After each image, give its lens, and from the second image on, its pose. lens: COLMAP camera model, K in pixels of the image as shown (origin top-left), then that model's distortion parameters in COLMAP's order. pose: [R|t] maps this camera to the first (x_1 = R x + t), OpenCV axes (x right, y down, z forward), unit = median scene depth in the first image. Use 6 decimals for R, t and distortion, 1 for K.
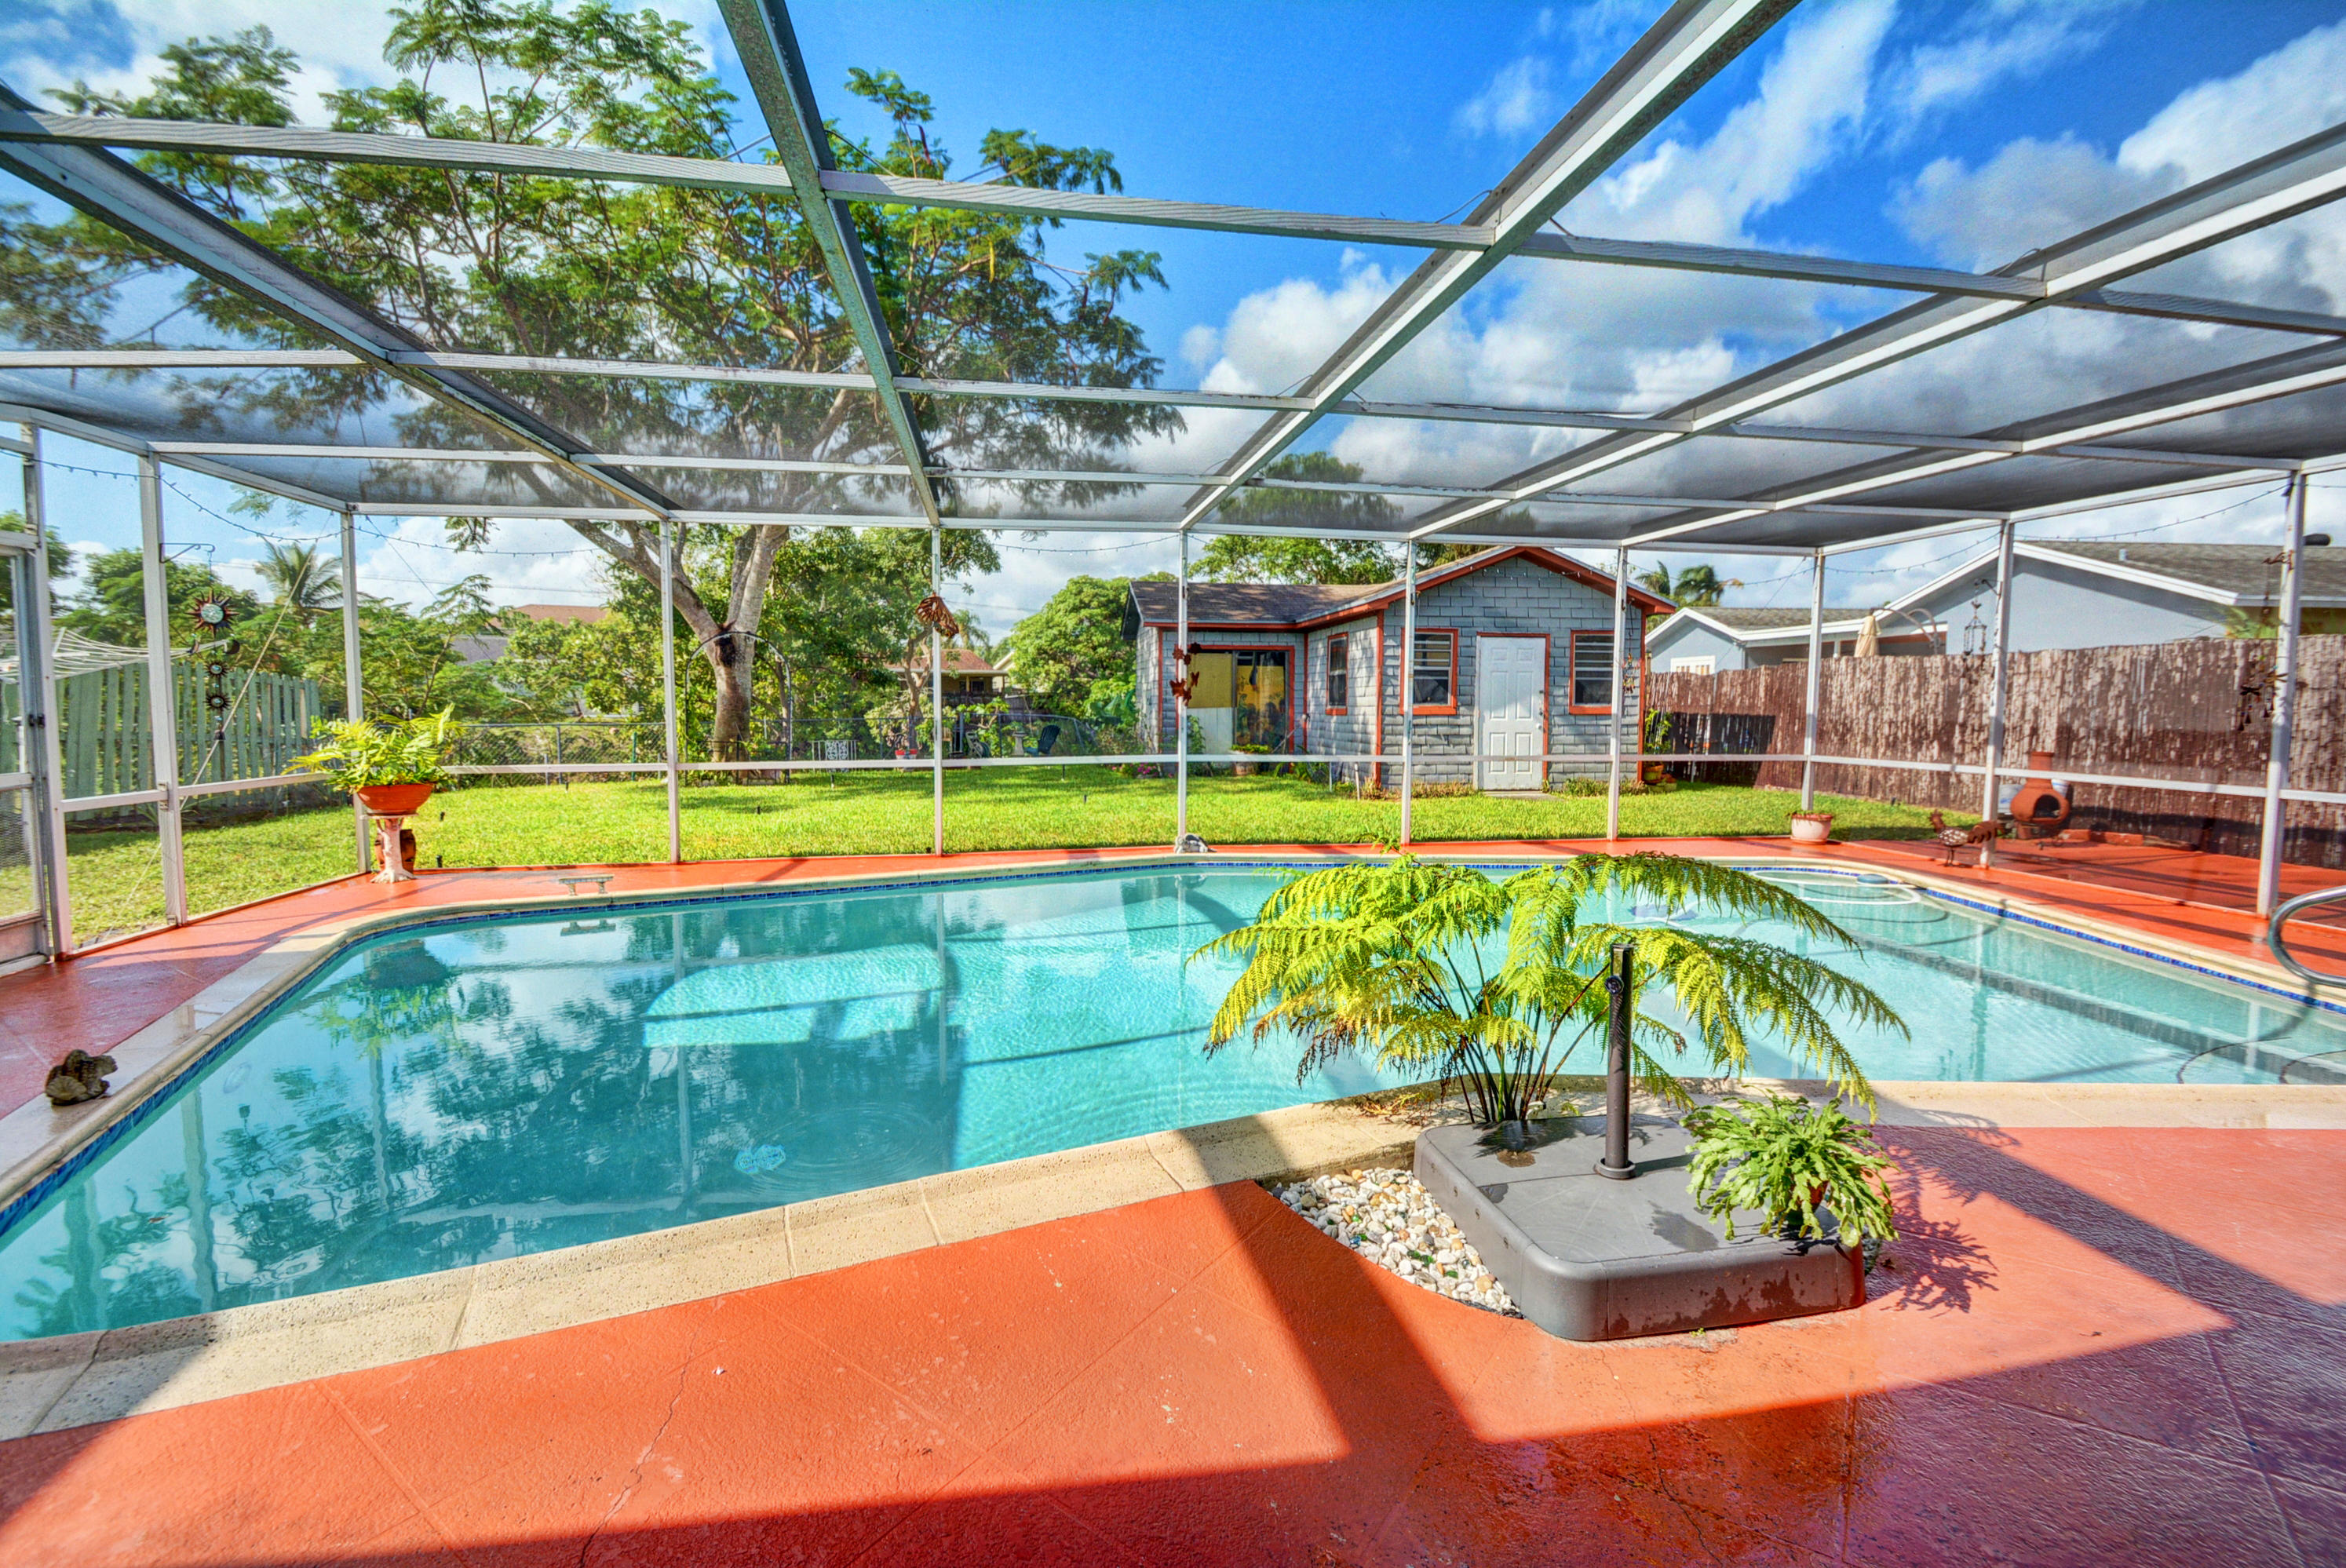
lens RADIAL K [[1018.1, 0, 1201.4], [0, 1018.1, 767.3], [0, 0, 1]] dist [0.002814, -0.012212]
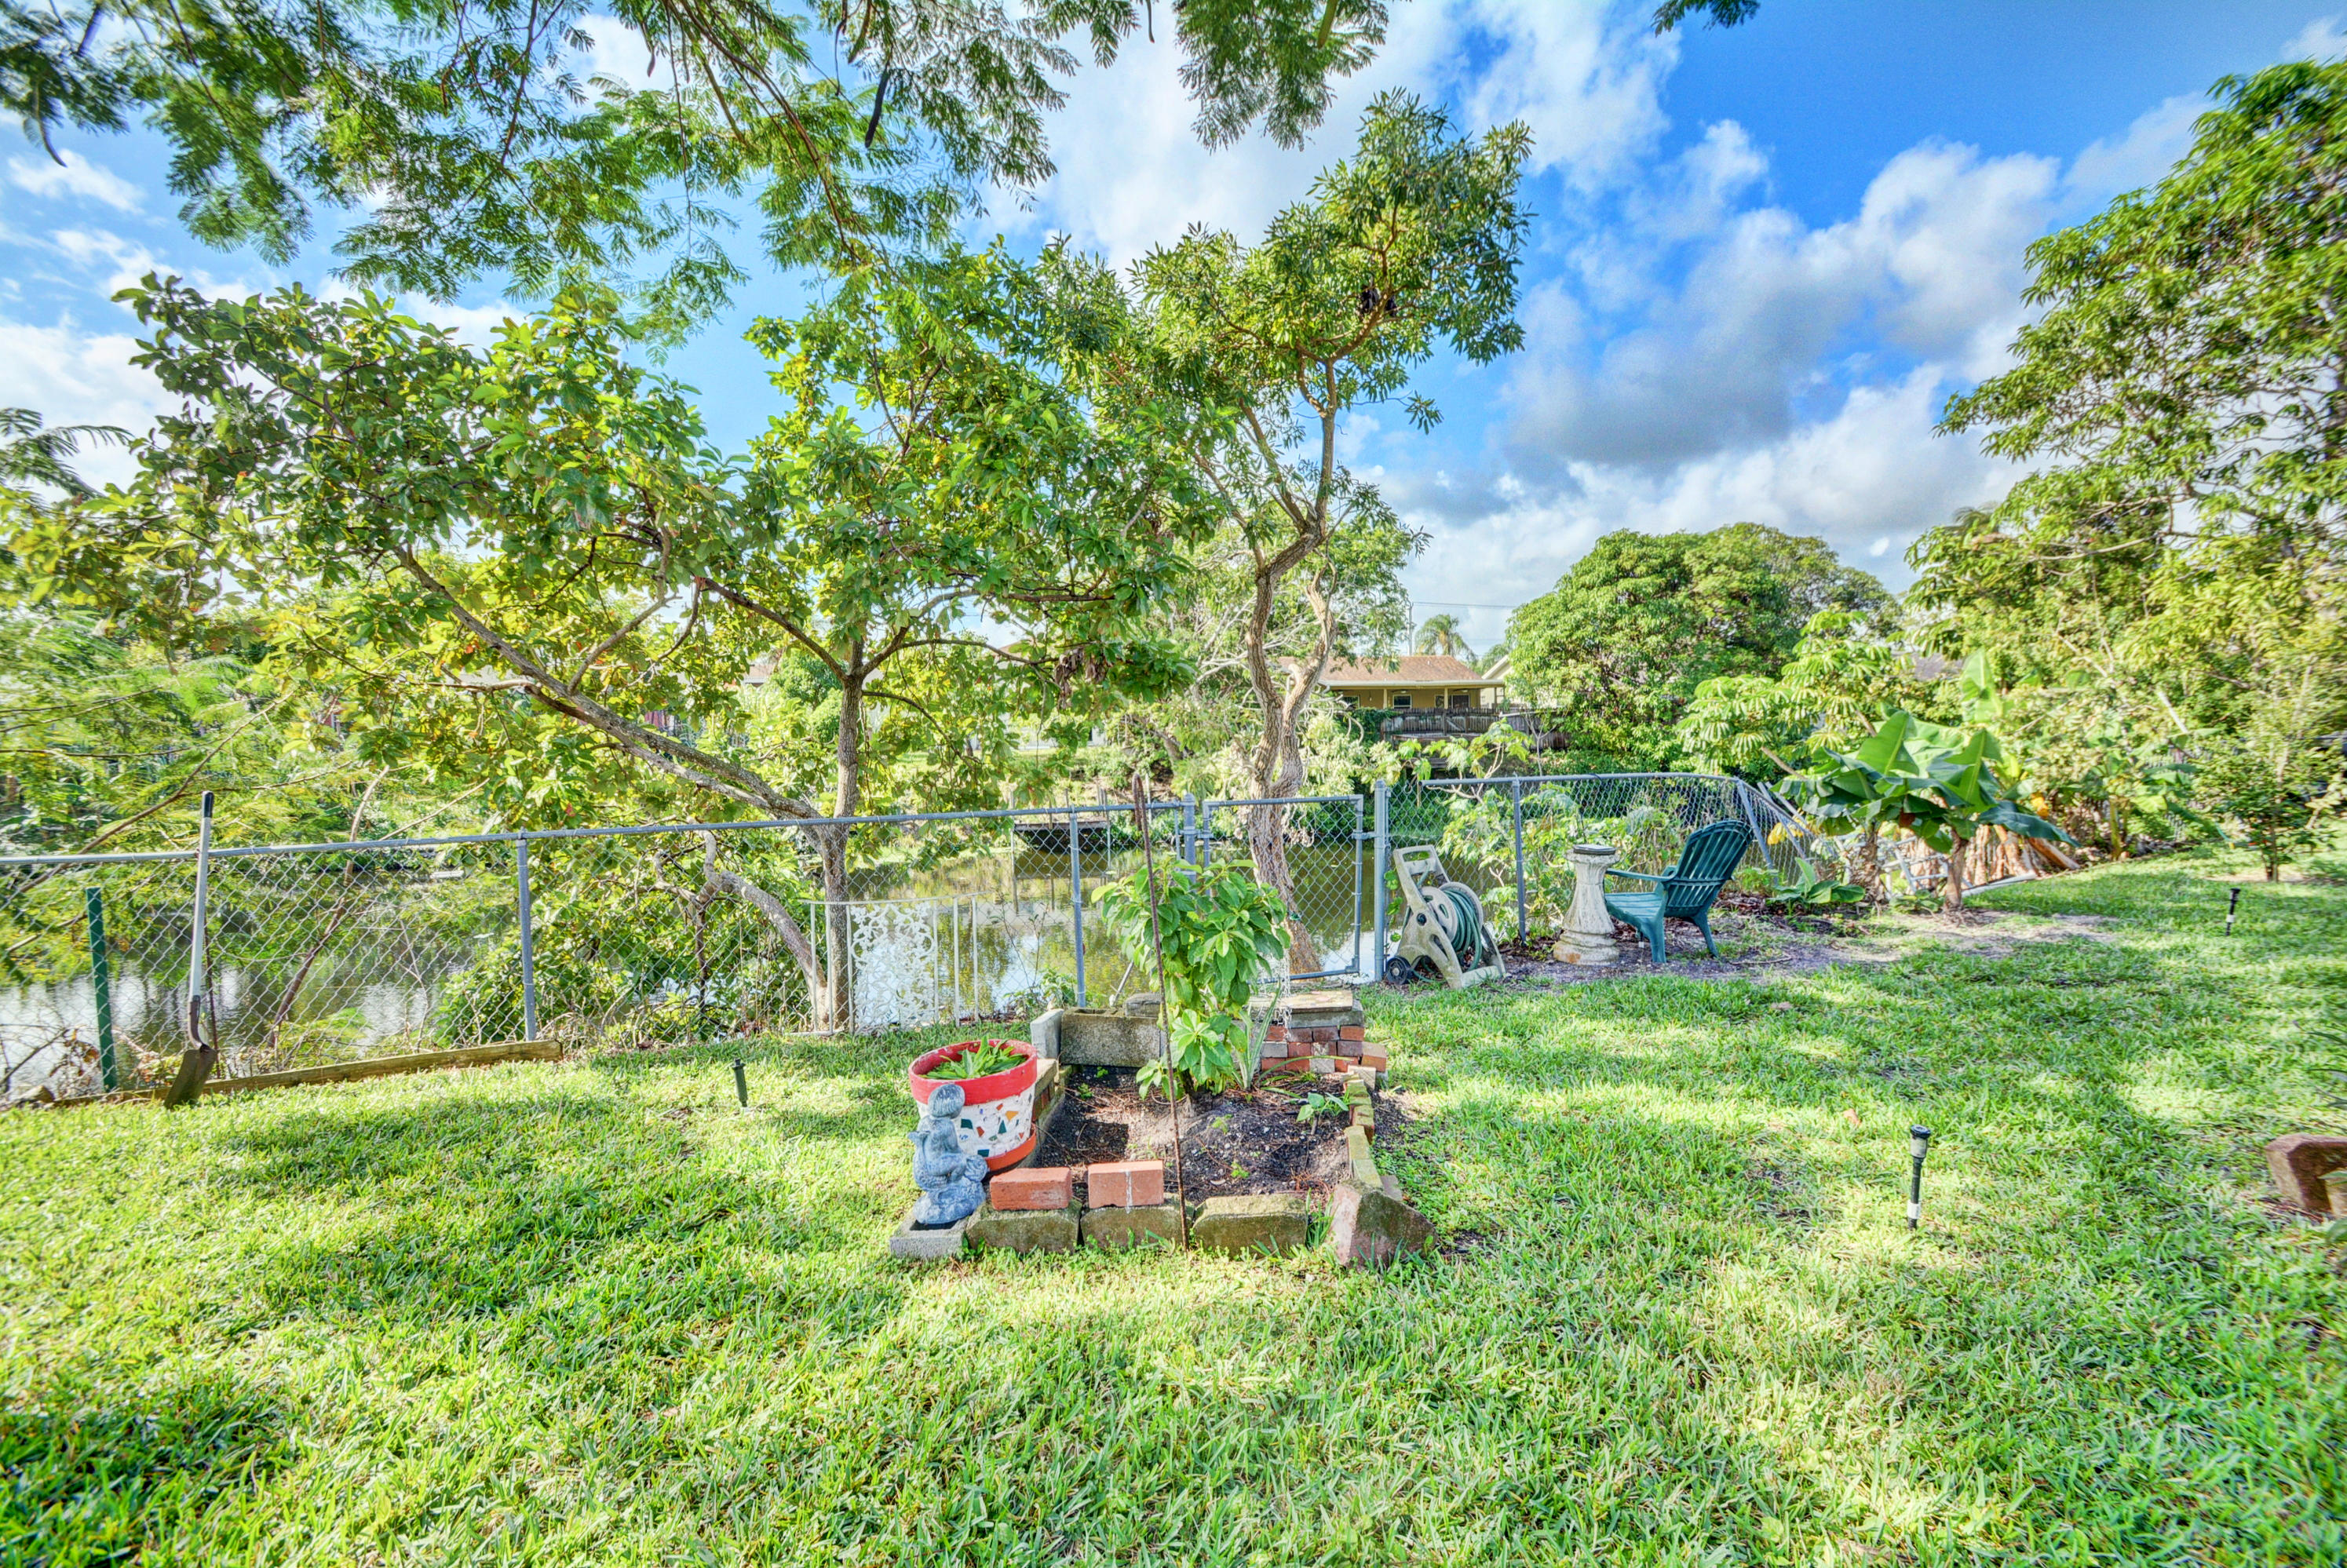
lens RADIAL K [[1032.1, 0, 1190.0], [0, 1032.1, 779.3], [0, 0, 1]] dist [0.005614, -0.010496]
pose [[0.890295, 0.005806, -0.455347, -0.250201], [-0.009583, 0.999936, -0.005987, -0.085166], [0.455283, 0.009694, 0.890294, 1.185312]]
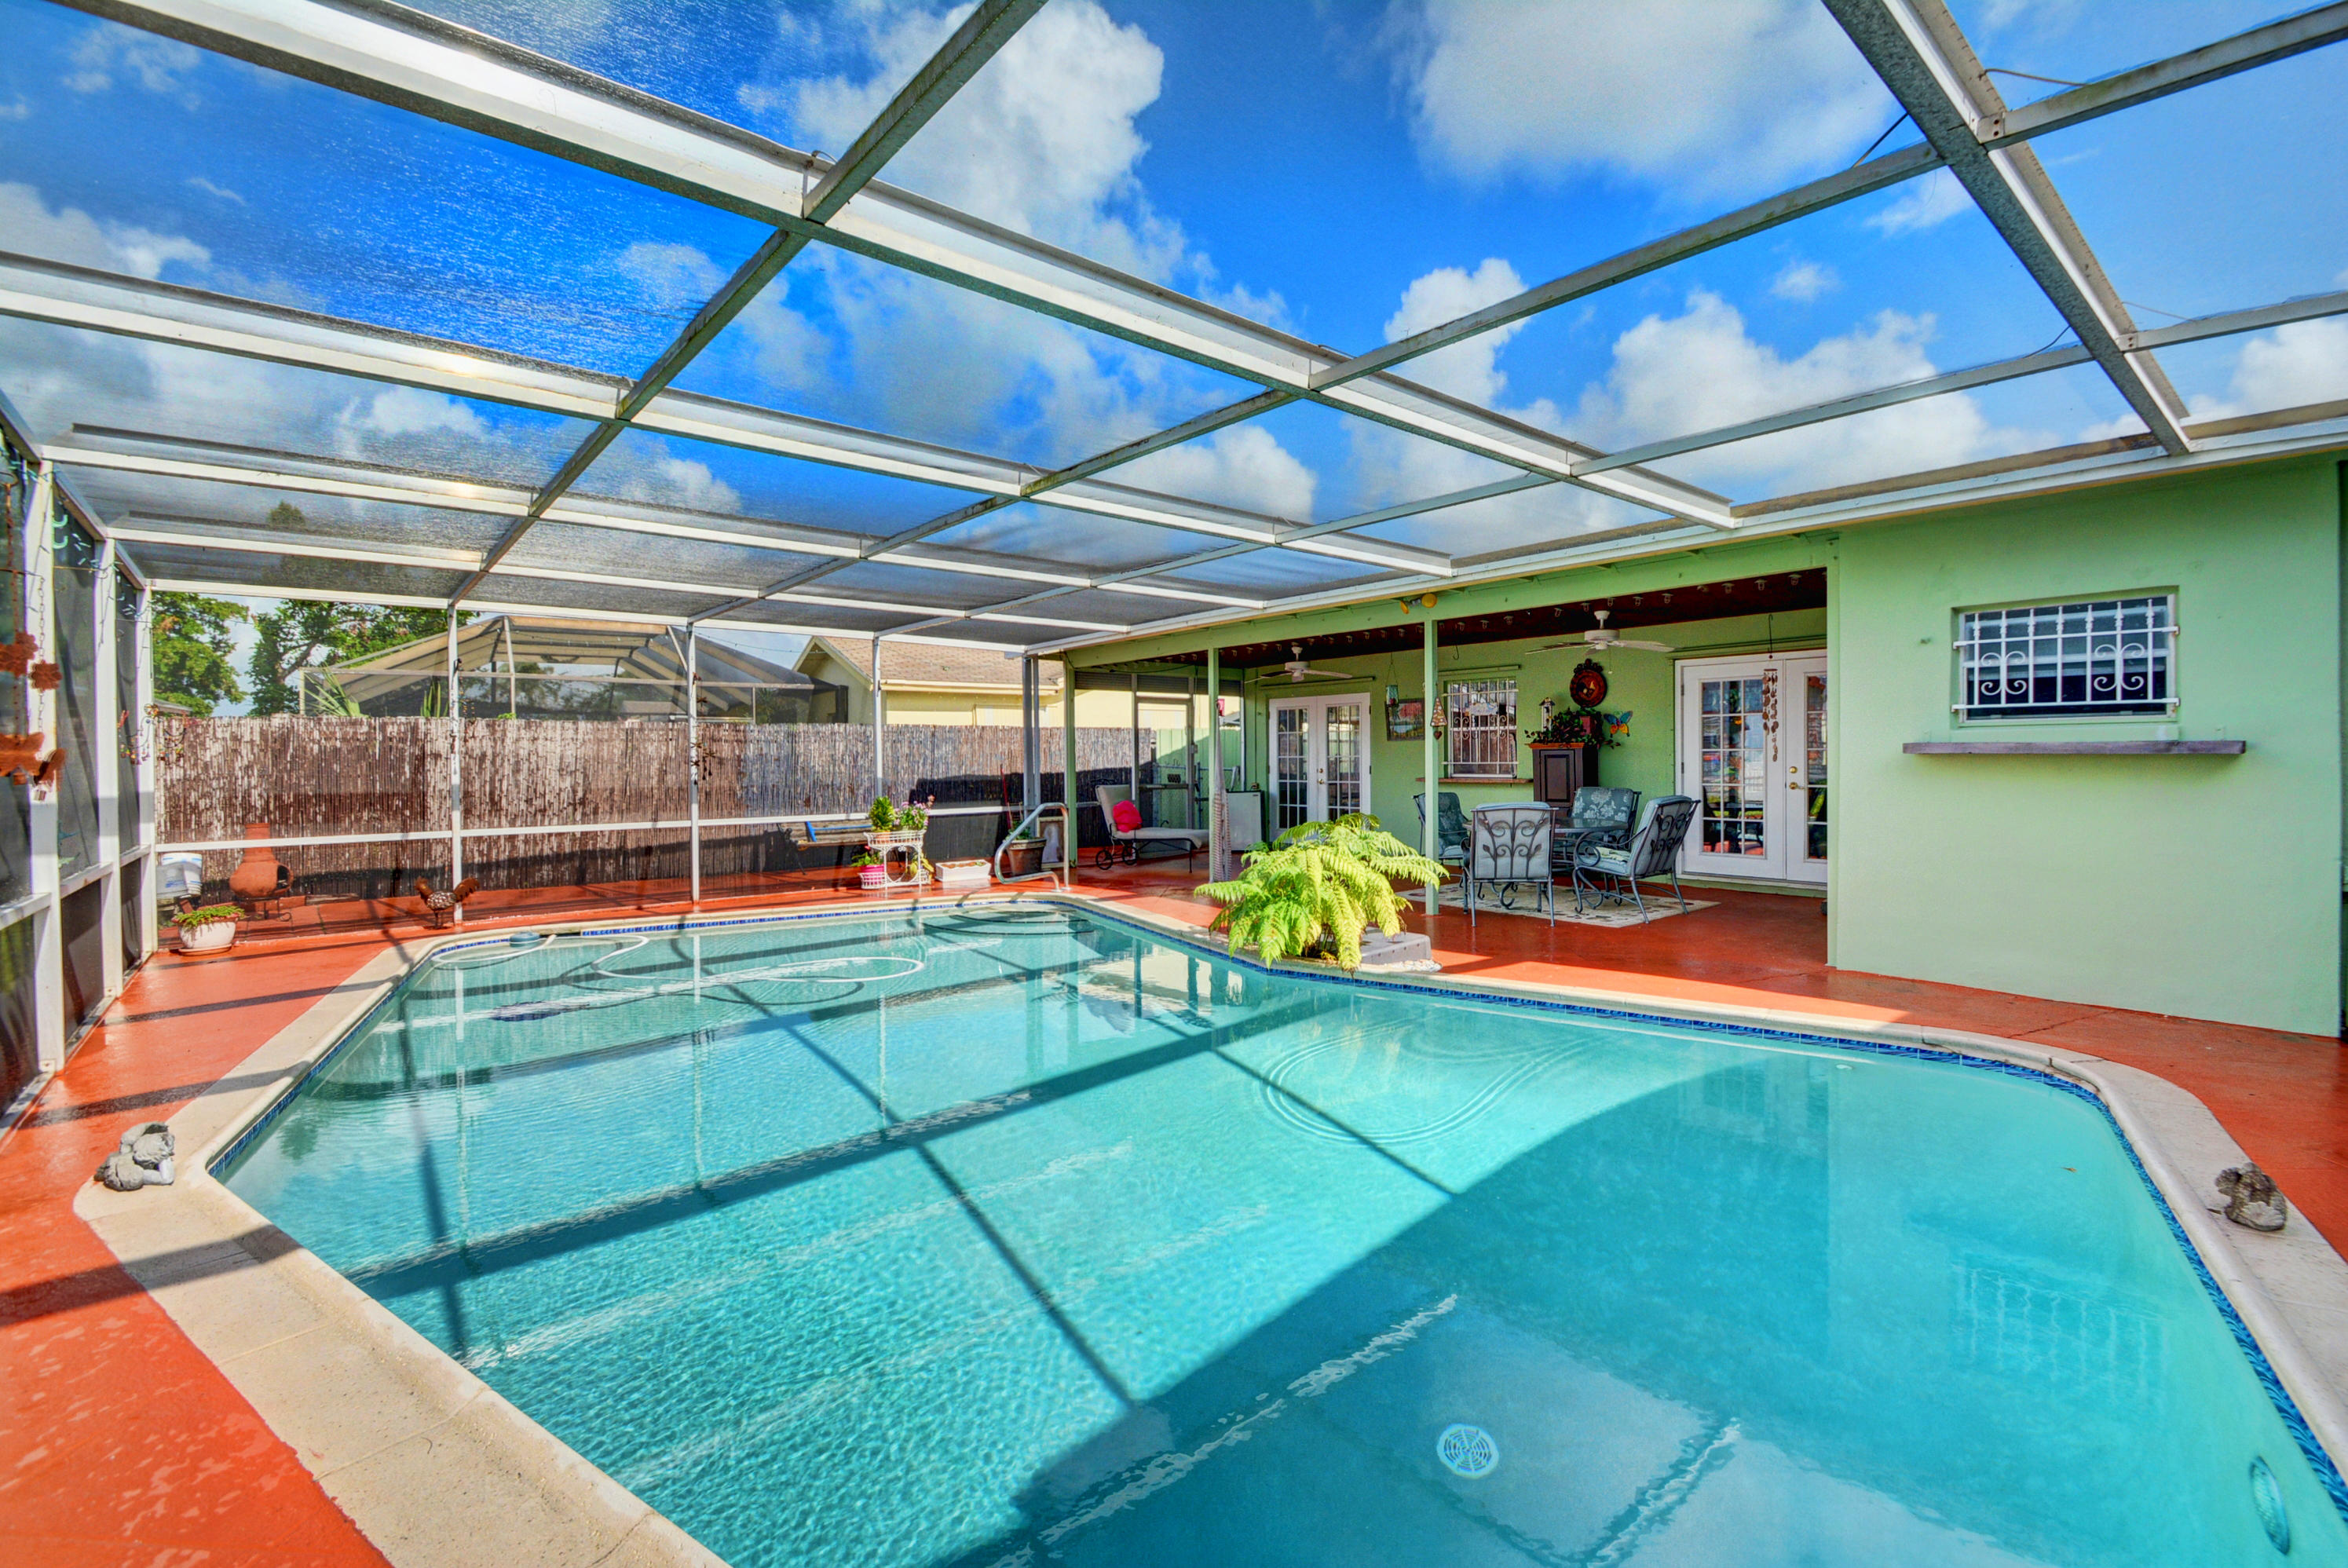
lens RADIAL K [[1038.3, 0, 1193.5], [0, 1038.3, 768.1], [0, 0, 1]] dist [0.006742, -0.012345]
pose [[-0.510108, -0.006032, 0.860089, -0.327331], [0.068070, 0.996556, 0.047361, -0.037149], [-0.857413, 0.082705, -0.507940, 0.501724]]
